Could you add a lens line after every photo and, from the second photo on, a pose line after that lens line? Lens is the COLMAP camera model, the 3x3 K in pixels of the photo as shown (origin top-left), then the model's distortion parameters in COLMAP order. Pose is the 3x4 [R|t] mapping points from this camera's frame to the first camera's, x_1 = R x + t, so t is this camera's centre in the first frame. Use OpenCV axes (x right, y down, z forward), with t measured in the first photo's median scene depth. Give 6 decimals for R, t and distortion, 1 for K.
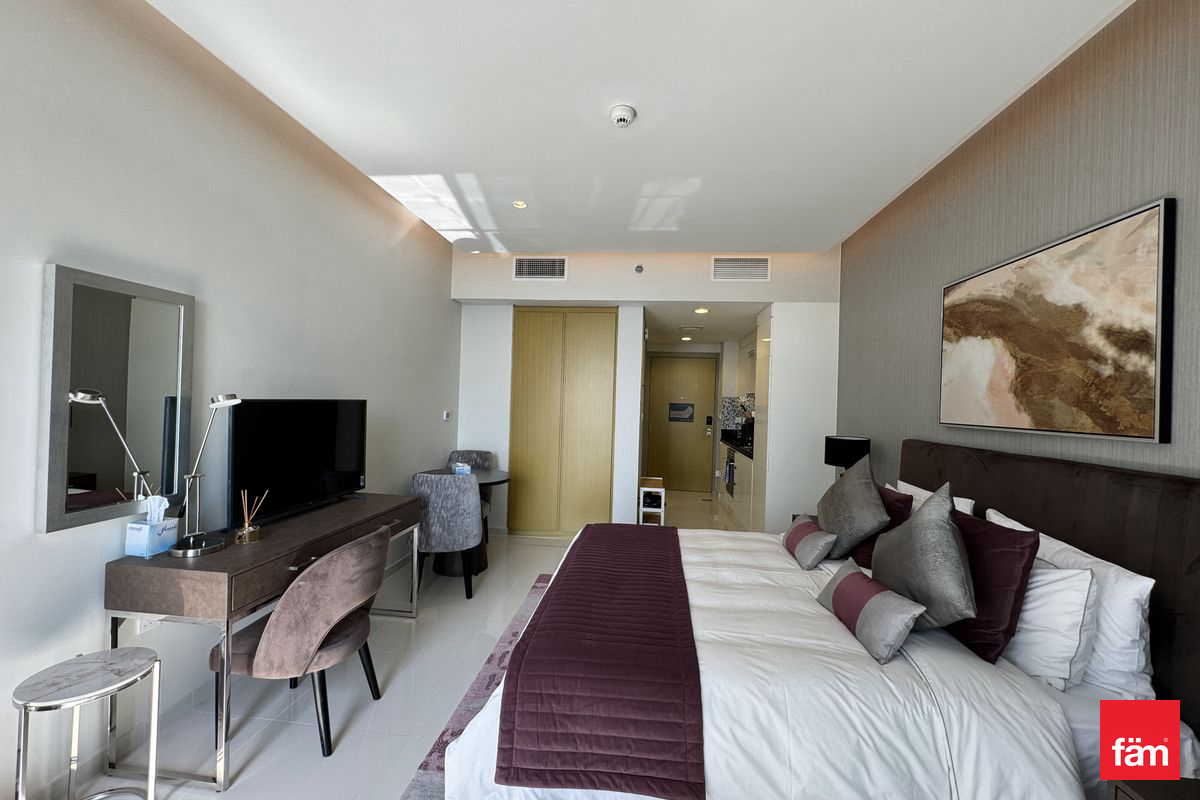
lens RADIAL K [[479.4, 0, 598.2], [0, 479.4, 400.8], [0, 0, 1]] dist [-0.003512, 0.000362]
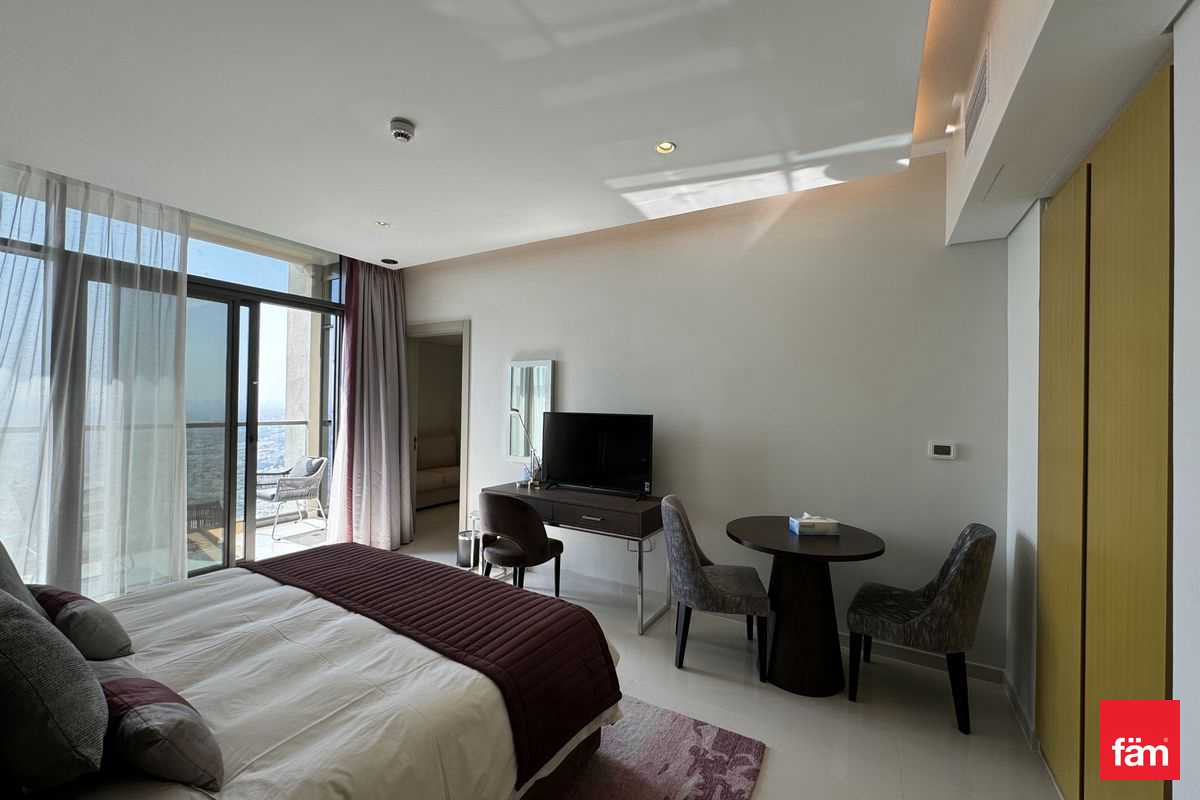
lens RADIAL K [[479.4, 0, 600.5], [0, 479.4, 399.9], [0, 0, 1]] dist [-0.003512, 0.000362]
pose [[-0.409162, -0.048378, -0.911179, 0.842962], [-0.032902, 0.998726, -0.038251, 0.012222], [0.911868, 0.014329, -0.410232, 1.934306]]
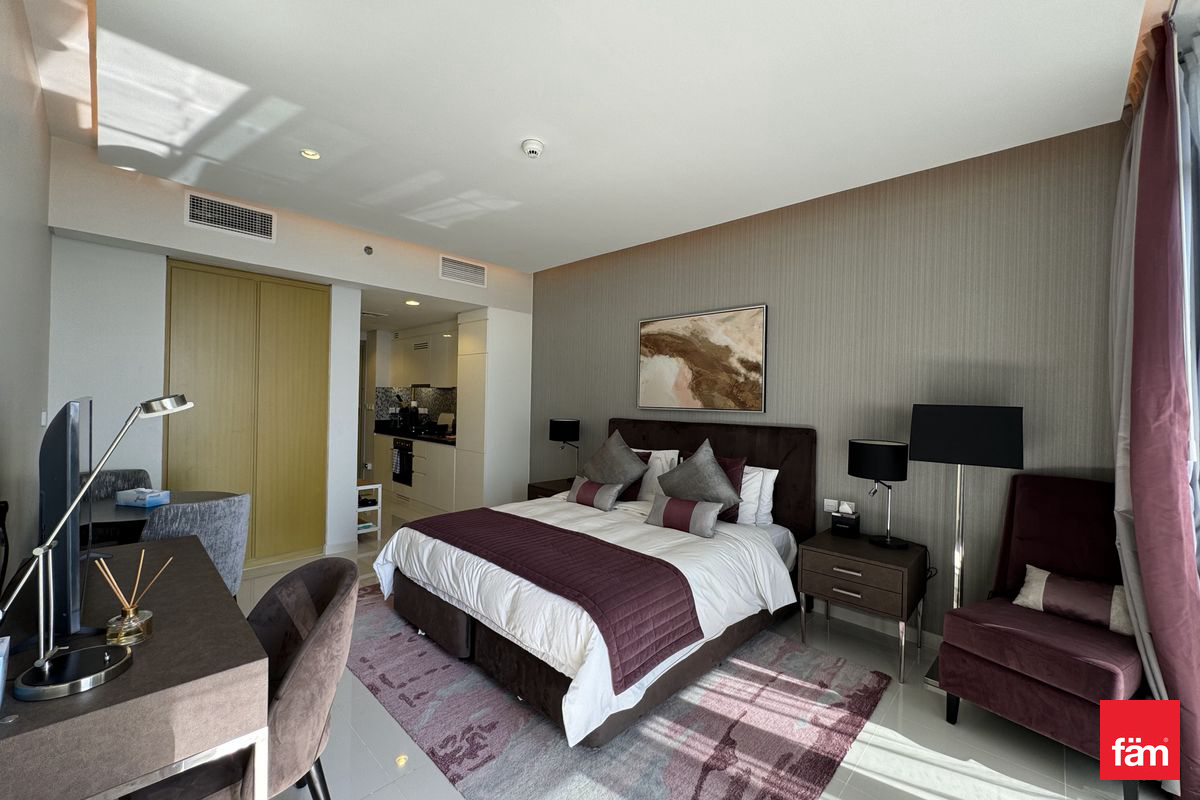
lens RADIAL K [[479.4, 0, 599.5], [0, 479.4, 401.9], [0, 0, 1]] dist [-0.003512, 0.000362]
pose [[0.607677, -0.022378, 0.793869, -0.826889], [-0.000745, 0.999586, 0.028747, -0.020760], [-0.794184, -0.018061, 0.607409, 0.175010]]
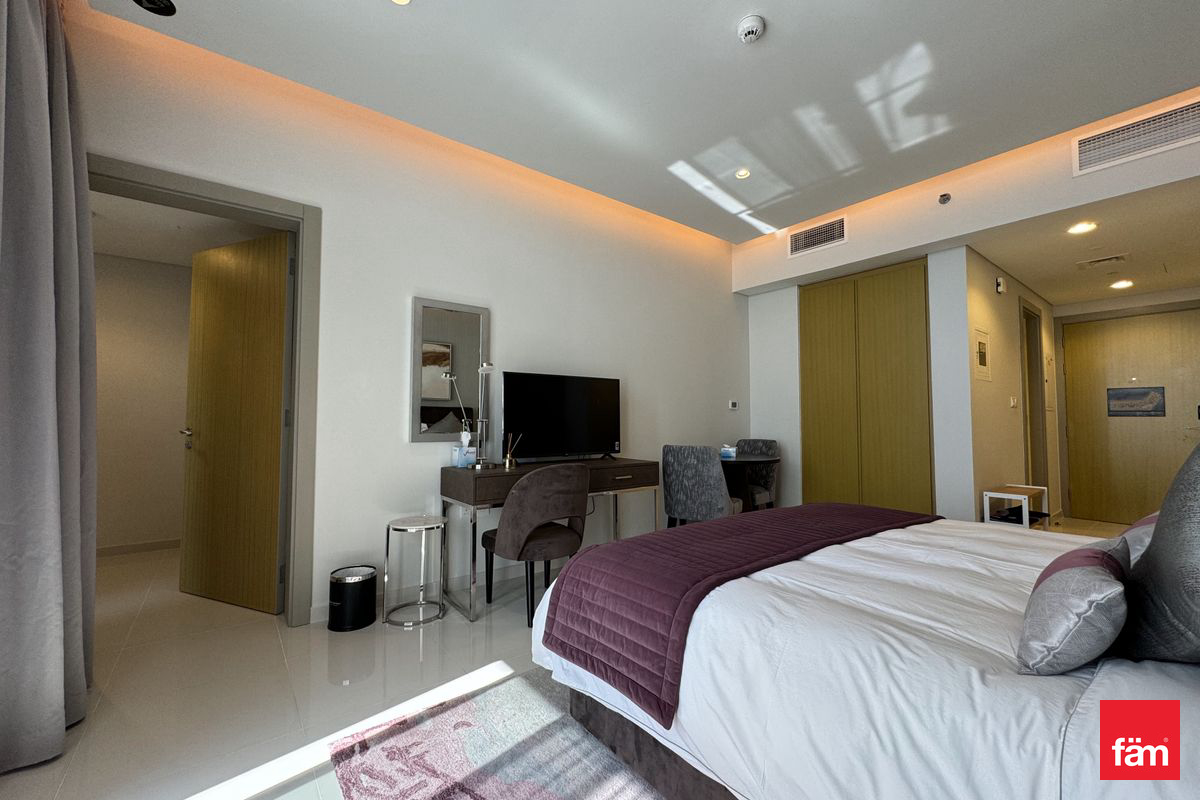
lens RADIAL K [[479.4, 0, 601.9], [0, 479.4, 404.6], [0, 0, 1]] dist [-0.003512, 0.000362]
pose [[0.697993, -0.055682, -0.713937, 0.496079], [0.019758, 0.998090, -0.058528, 0.189653], [0.715832, 0.026746, 0.697760, 0.180095]]
